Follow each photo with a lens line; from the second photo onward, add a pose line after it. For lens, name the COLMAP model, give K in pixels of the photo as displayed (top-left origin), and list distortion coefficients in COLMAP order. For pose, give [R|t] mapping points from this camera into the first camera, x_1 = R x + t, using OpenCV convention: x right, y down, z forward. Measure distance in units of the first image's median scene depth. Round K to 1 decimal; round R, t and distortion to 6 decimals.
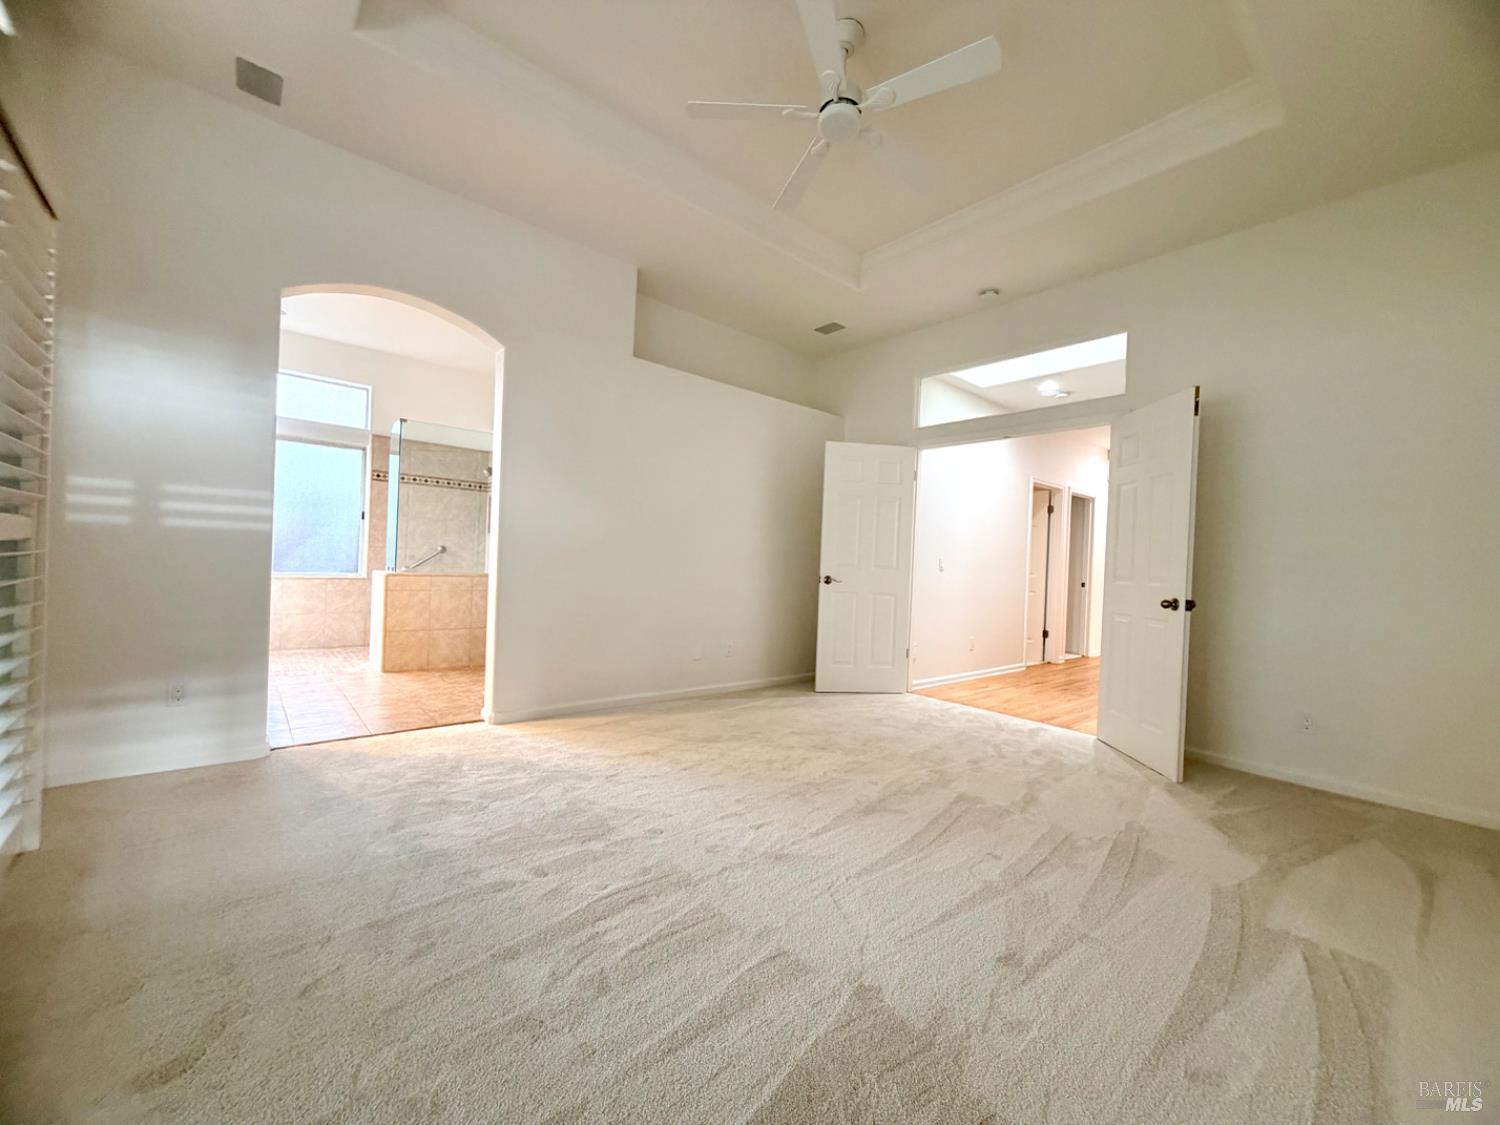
lens RADIAL K [[597.2, 0, 753.1], [0, 597.2, 564.3], [0, 0, 1]] dist [0.000361, 0.000340]
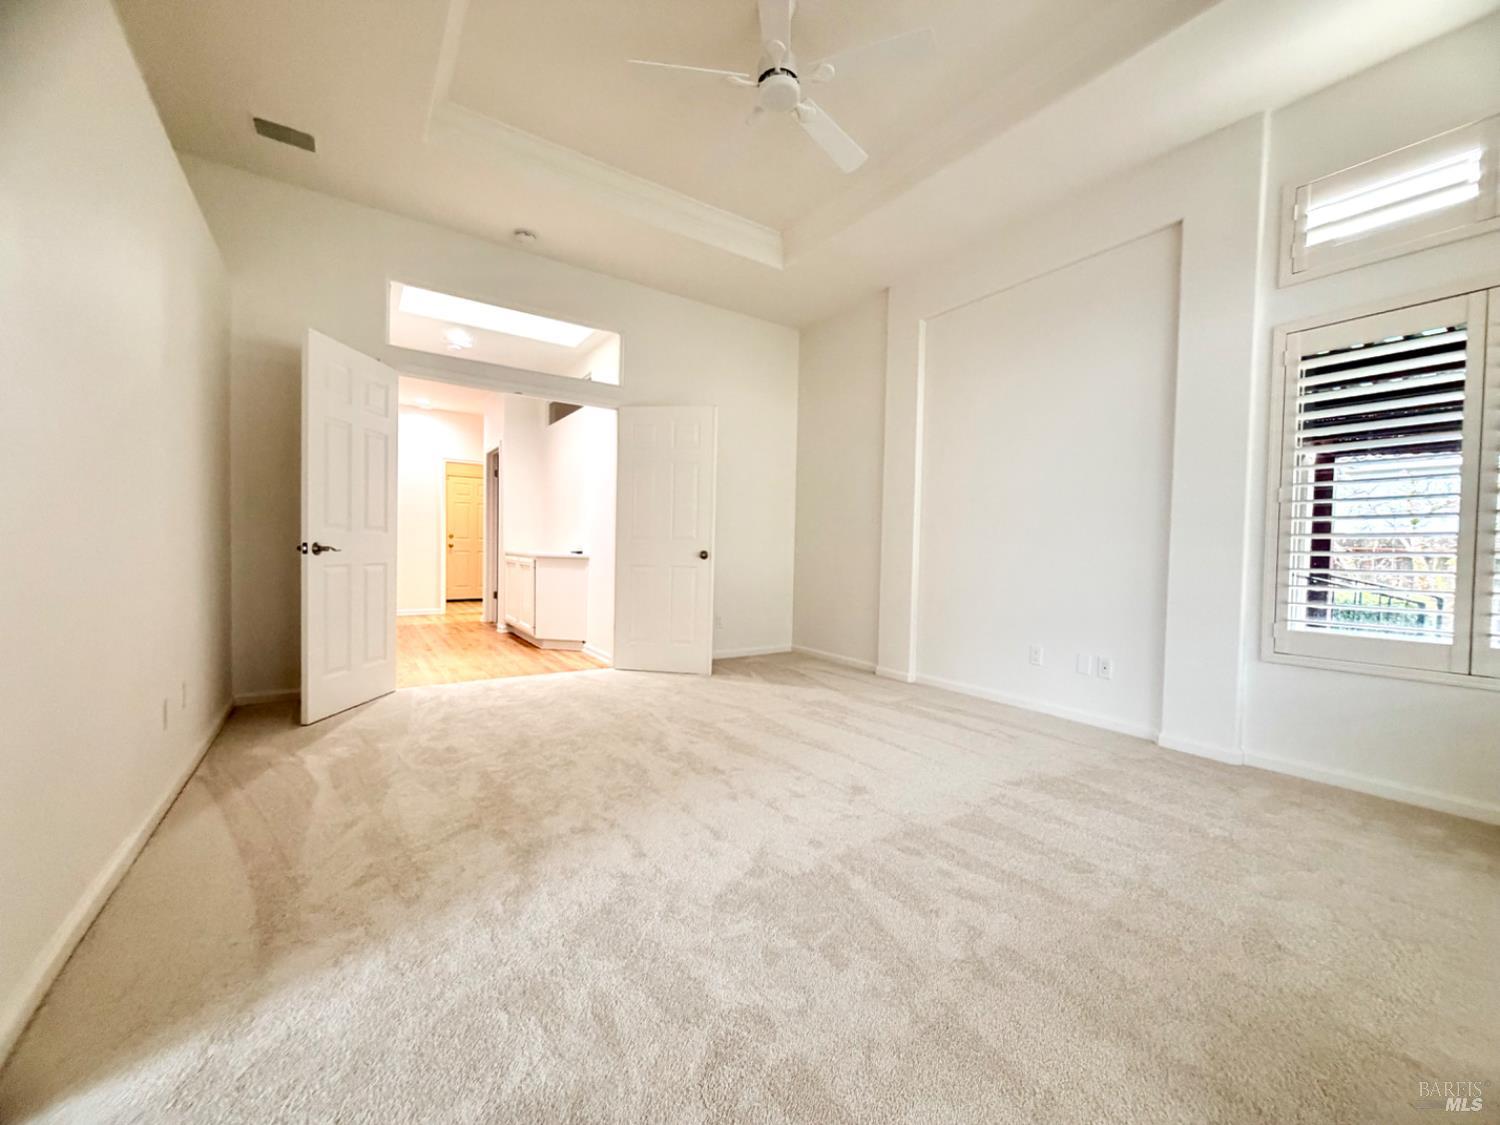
lens RADIAL K [[597.2, 0, 753.1], [0, 597.2, 564.3], [0, 0, 1]] dist [0.000361, 0.000340]
pose [[0.116606, -0.067305, 0.990895, -0.568731], [-0.014795, 0.997473, 0.069493, -0.010409], [-0.993068, -0.022763, 0.115315, 0.566301]]
